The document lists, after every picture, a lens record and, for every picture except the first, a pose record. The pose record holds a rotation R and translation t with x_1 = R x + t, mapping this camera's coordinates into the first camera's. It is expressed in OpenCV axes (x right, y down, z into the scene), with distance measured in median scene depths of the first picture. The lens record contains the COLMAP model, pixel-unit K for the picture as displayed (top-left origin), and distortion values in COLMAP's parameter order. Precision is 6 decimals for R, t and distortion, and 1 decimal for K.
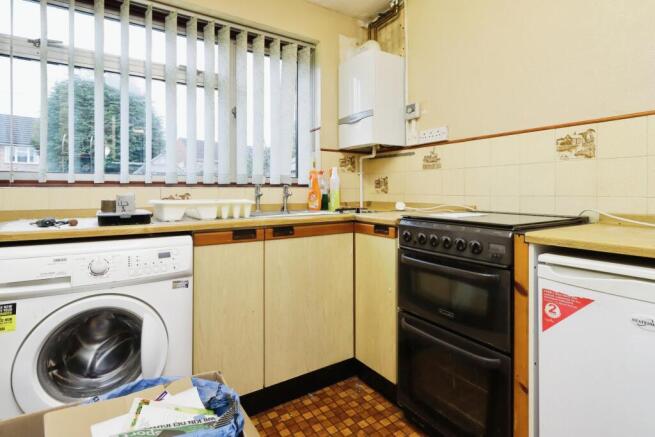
lens RADIAL K [[332.2, 0, 327.5], [0, 332.2, 182.9], [0, 0, 1]] dist [0.000547, 0.000266]
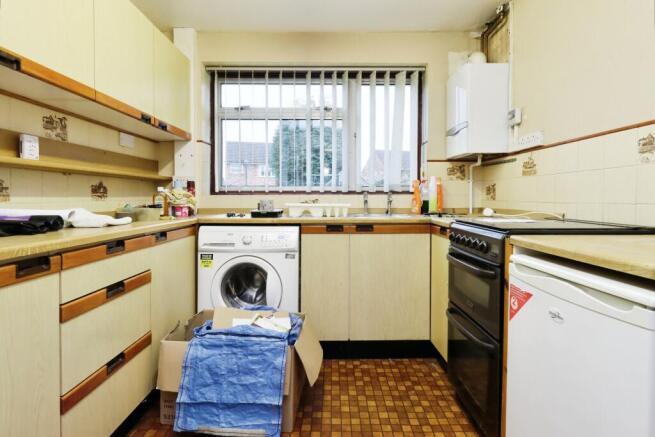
lens RADIAL K [[327.1, 0, 330.4], [0, 327.1, 193.1], [0, 0, 1]] dist [-0.000663, 0.000383]
pose [[0.843835, -0.004935, -0.536580, 0.392636], [0.011029, 0.999906, 0.008148, -0.004569], [0.536490, -0.012793, 0.843810, -0.146736]]
